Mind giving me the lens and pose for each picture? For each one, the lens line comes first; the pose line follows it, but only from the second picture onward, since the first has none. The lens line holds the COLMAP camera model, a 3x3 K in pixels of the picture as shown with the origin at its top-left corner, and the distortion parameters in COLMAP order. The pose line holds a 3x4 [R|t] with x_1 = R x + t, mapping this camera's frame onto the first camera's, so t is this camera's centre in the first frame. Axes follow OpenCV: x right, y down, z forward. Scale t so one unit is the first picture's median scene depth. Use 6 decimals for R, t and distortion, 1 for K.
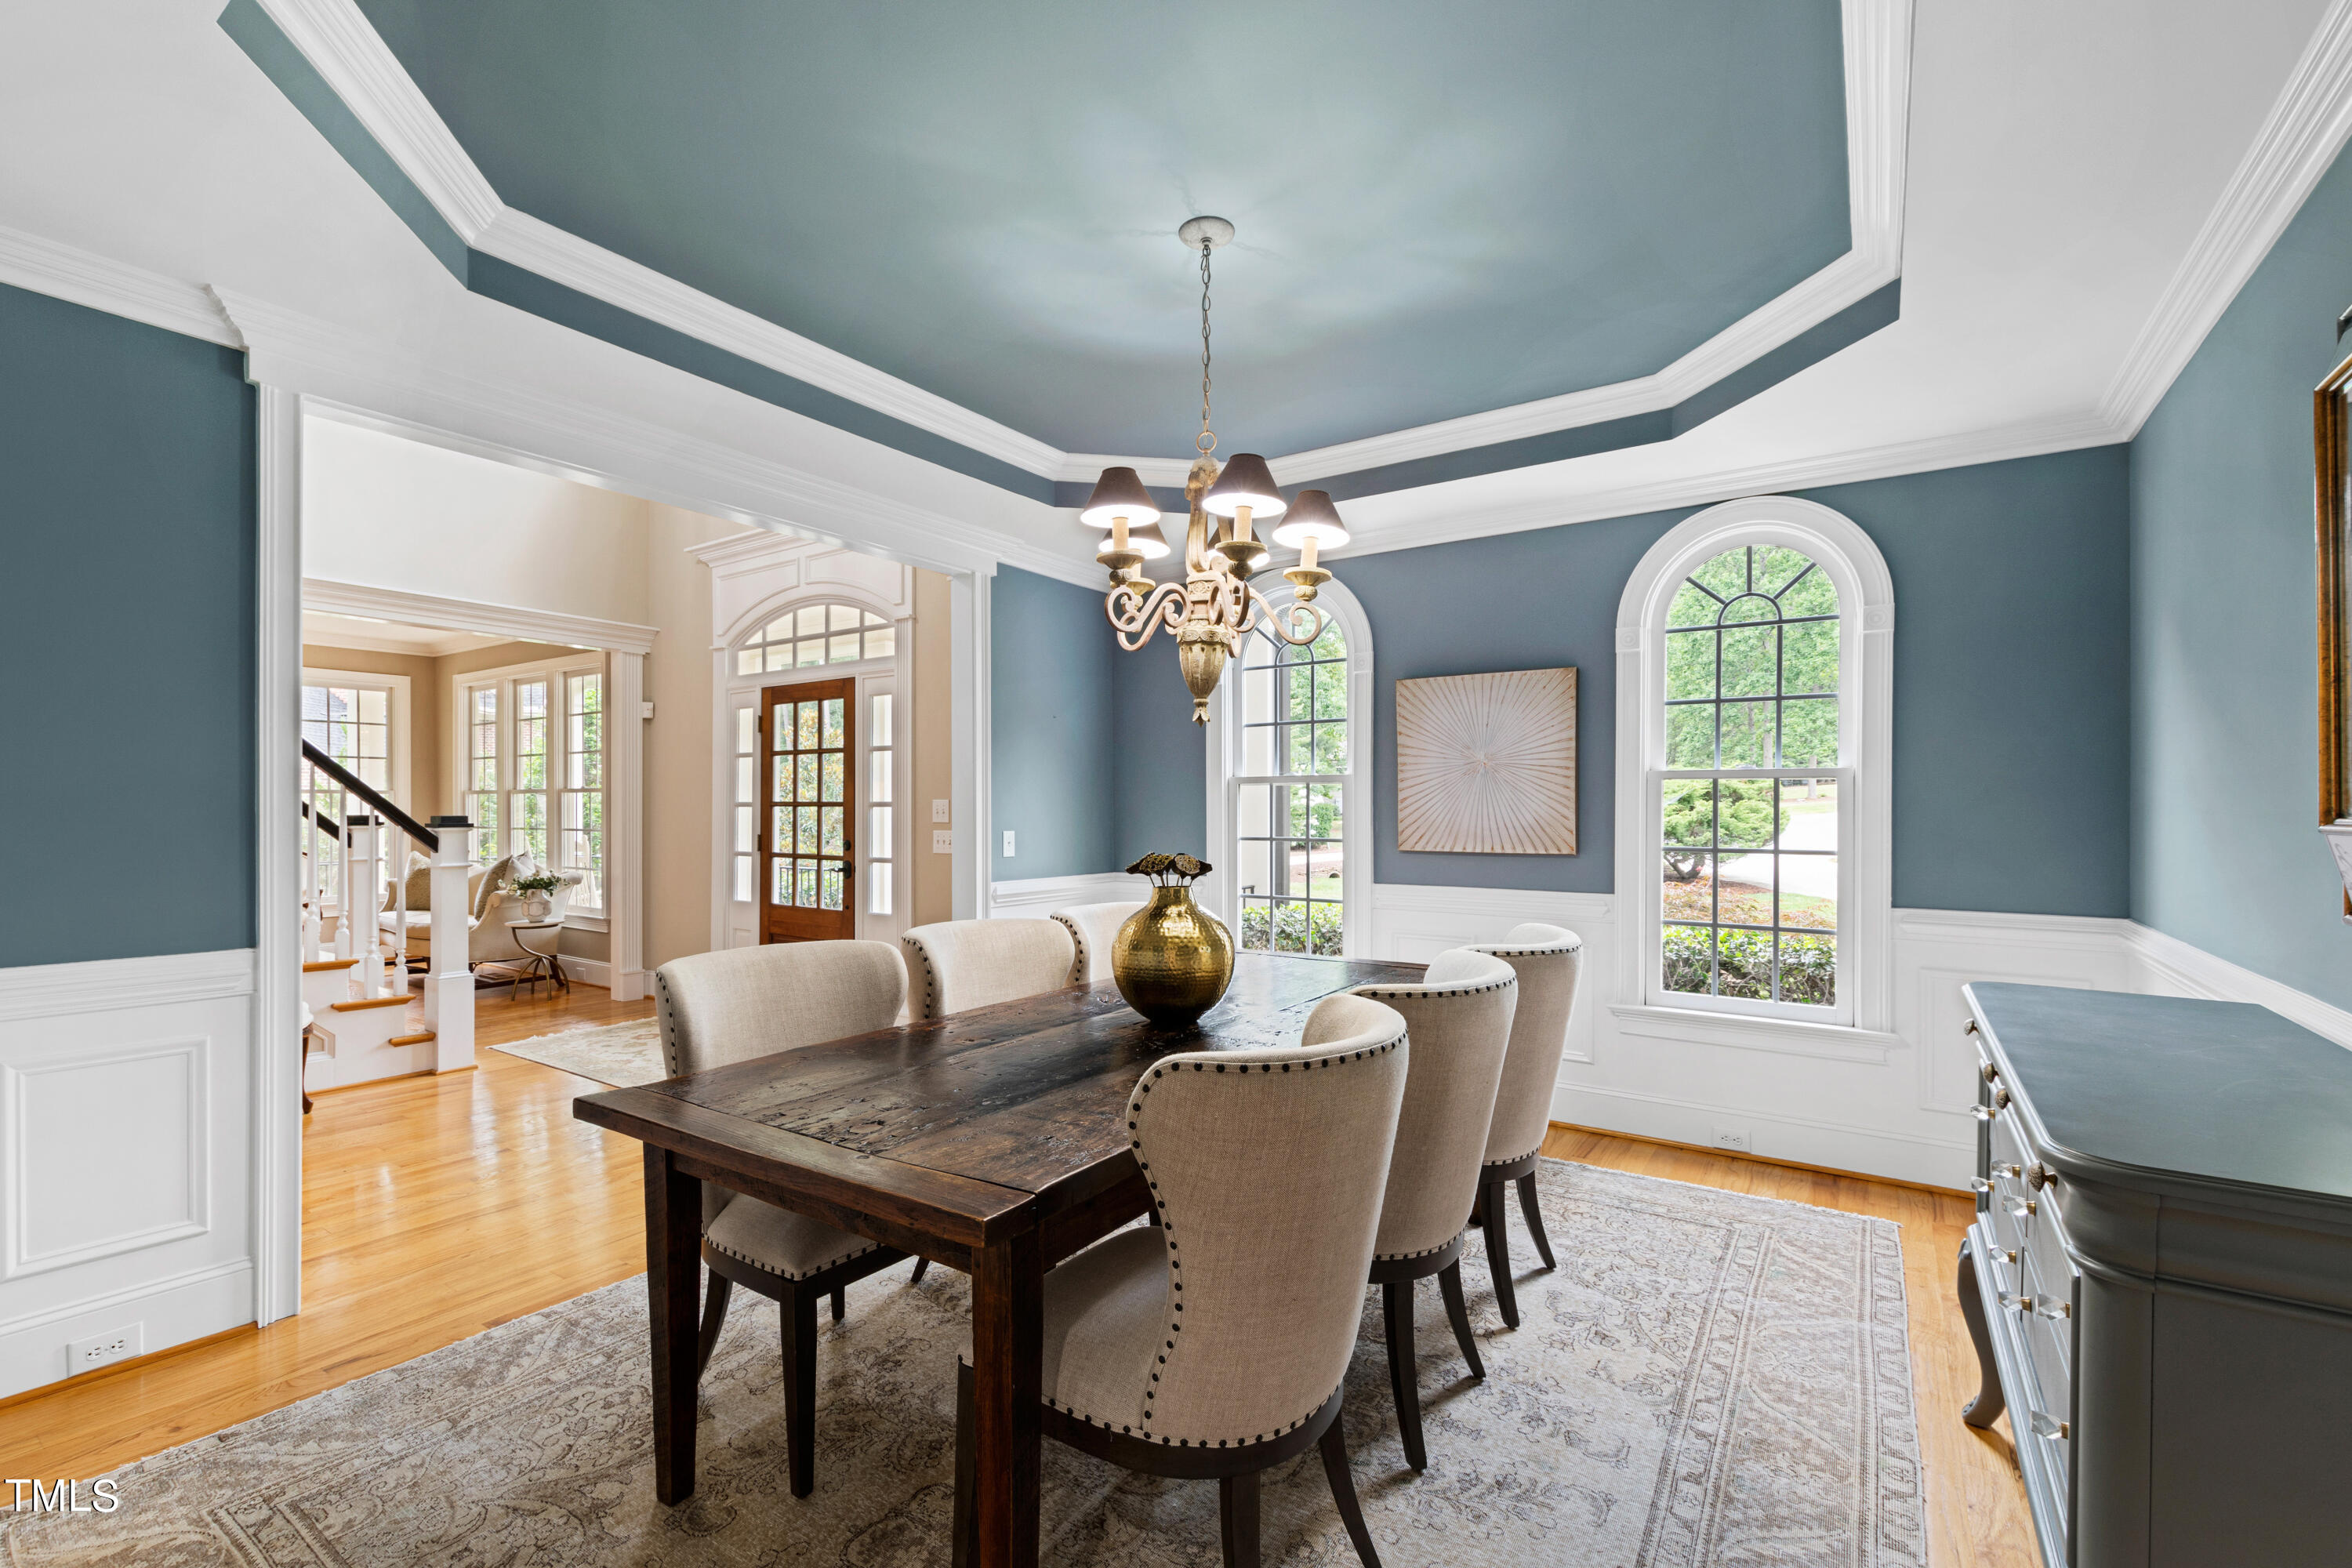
lens RADIAL K [[1030.5, 0, 1153.2], [0, 1030.5, 813.8], [0, 0, 1]] dist [0.003321, 0.000430]
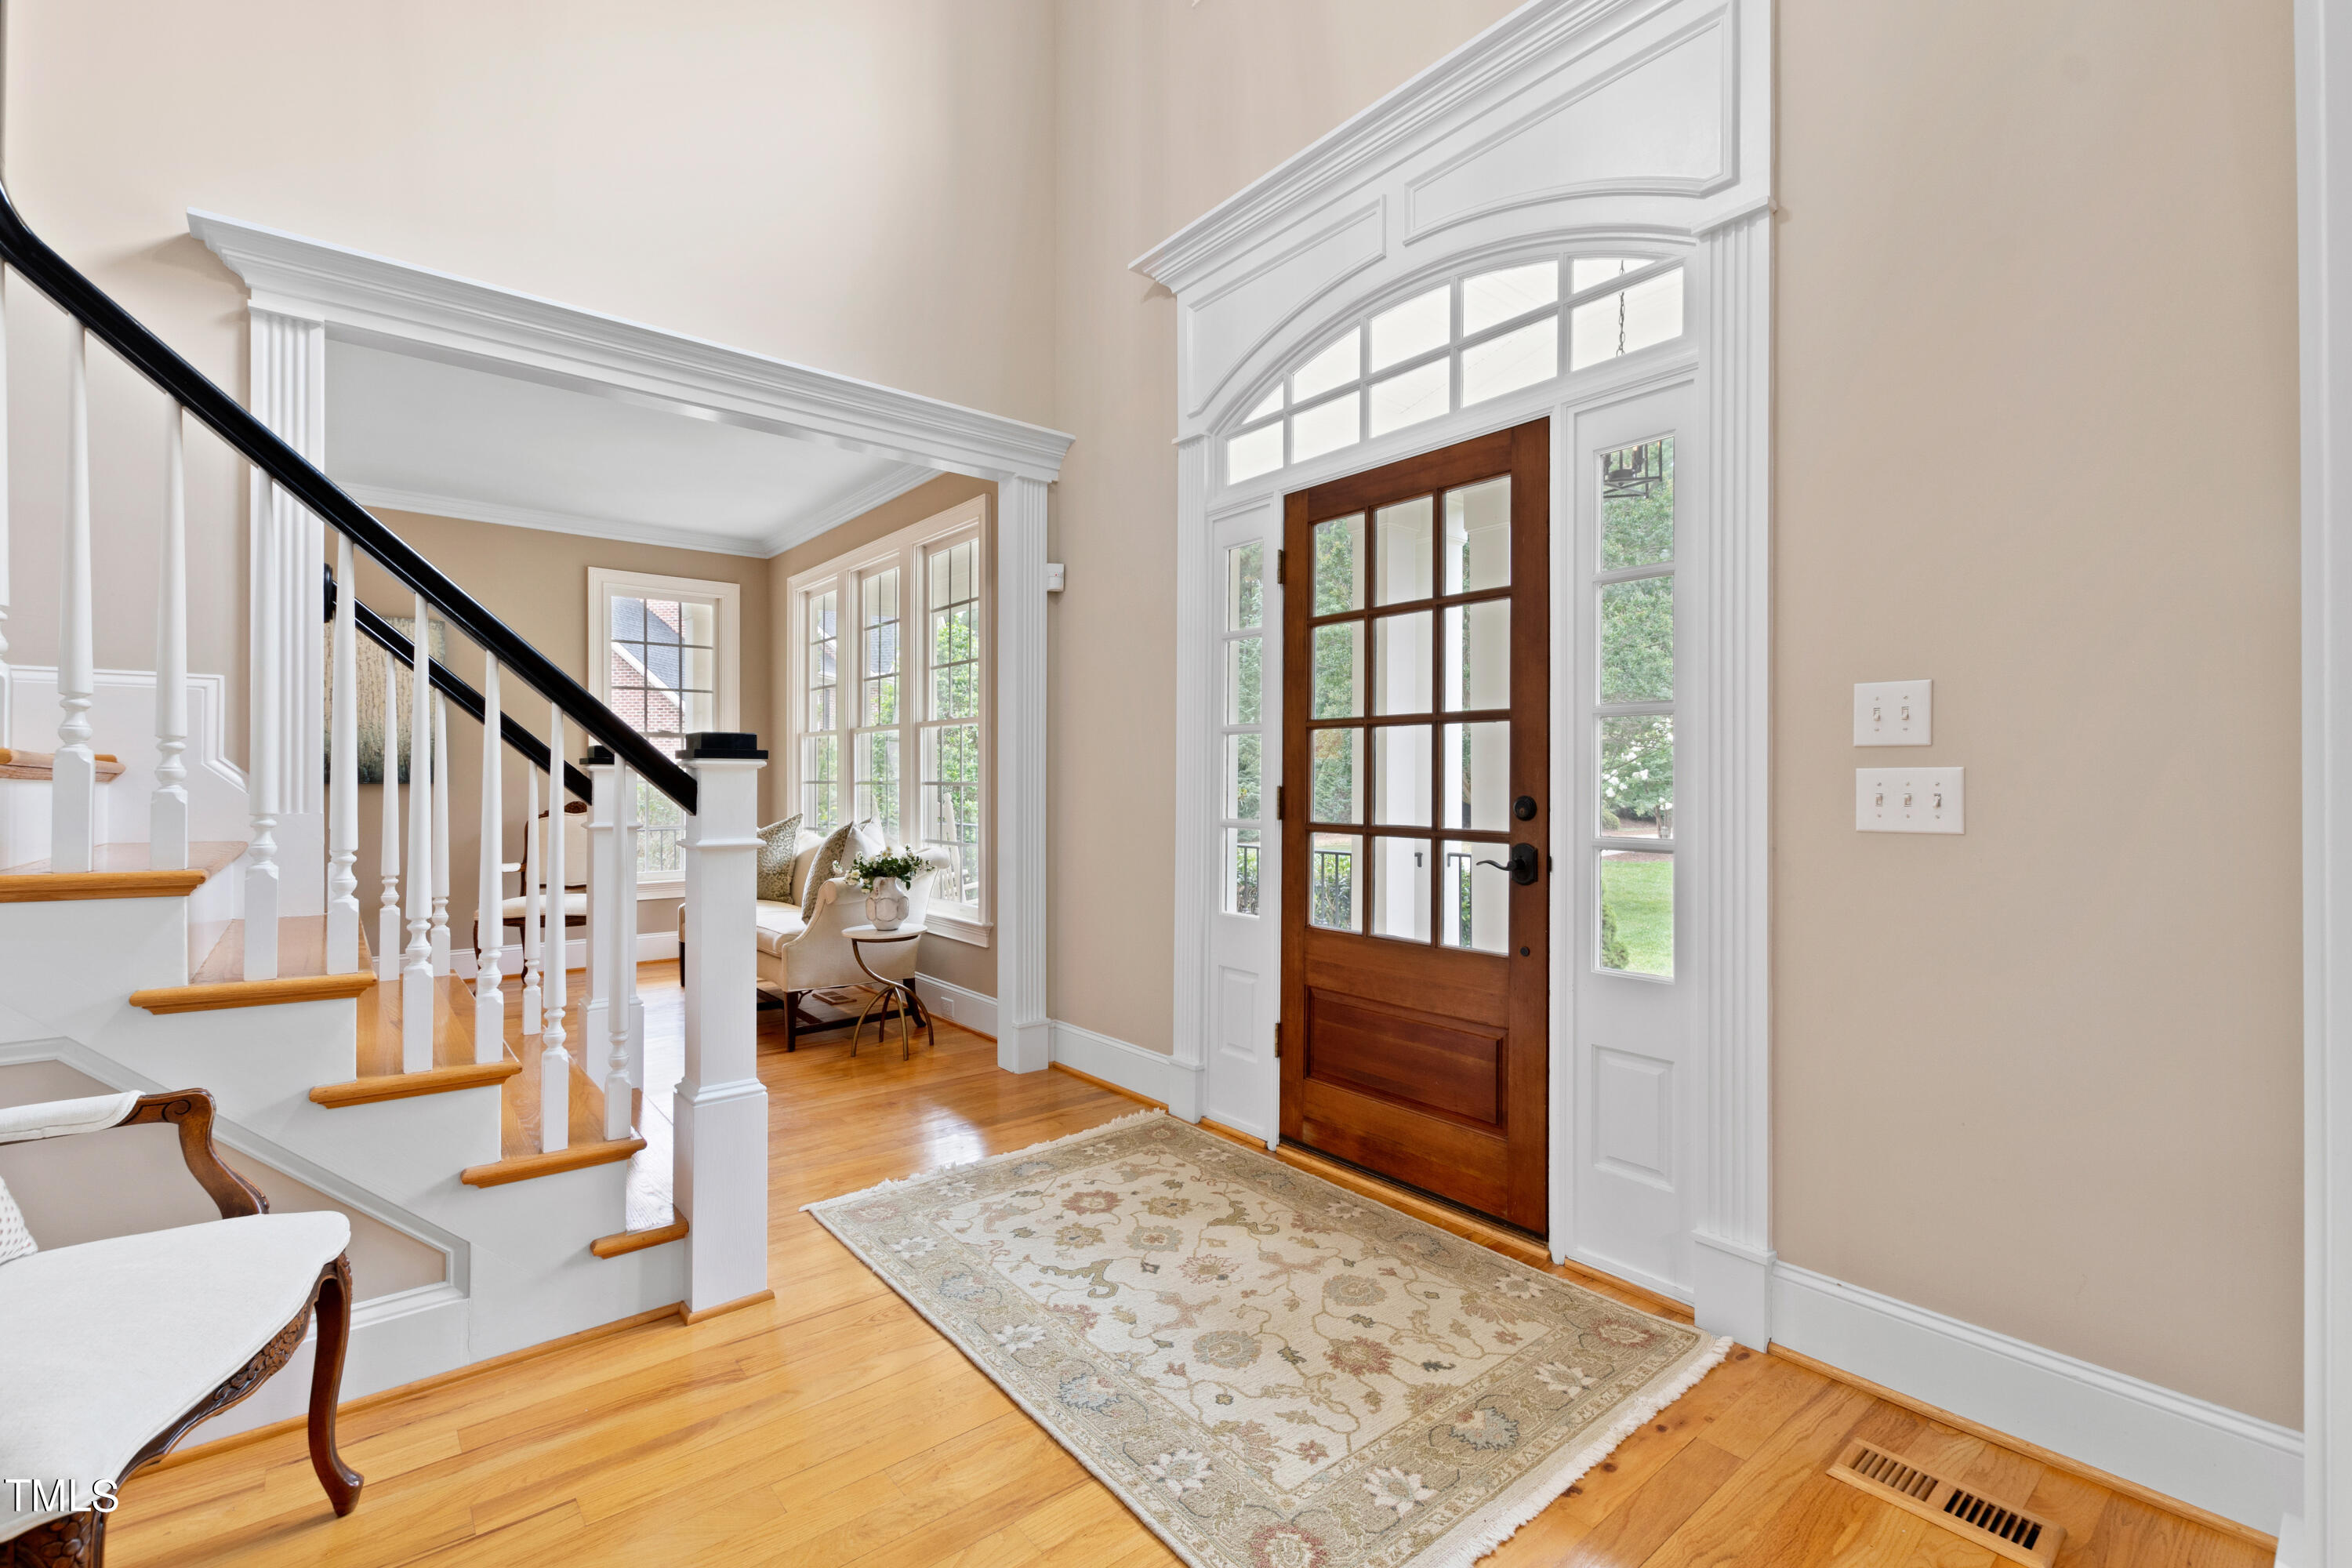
lens RADIAL K [[1030.5, 0, 1175.4], [0, 1030.5, 780.8], [0, 0, 1]] dist [0.003321, 0.000430]
pose [[0.965313, 0.000365, -0.261094, -0.297084], [-0.000206, 1.000000, 0.000635, 0.016898], [0.261094, -0.000559, 0.965313, 0.494331]]
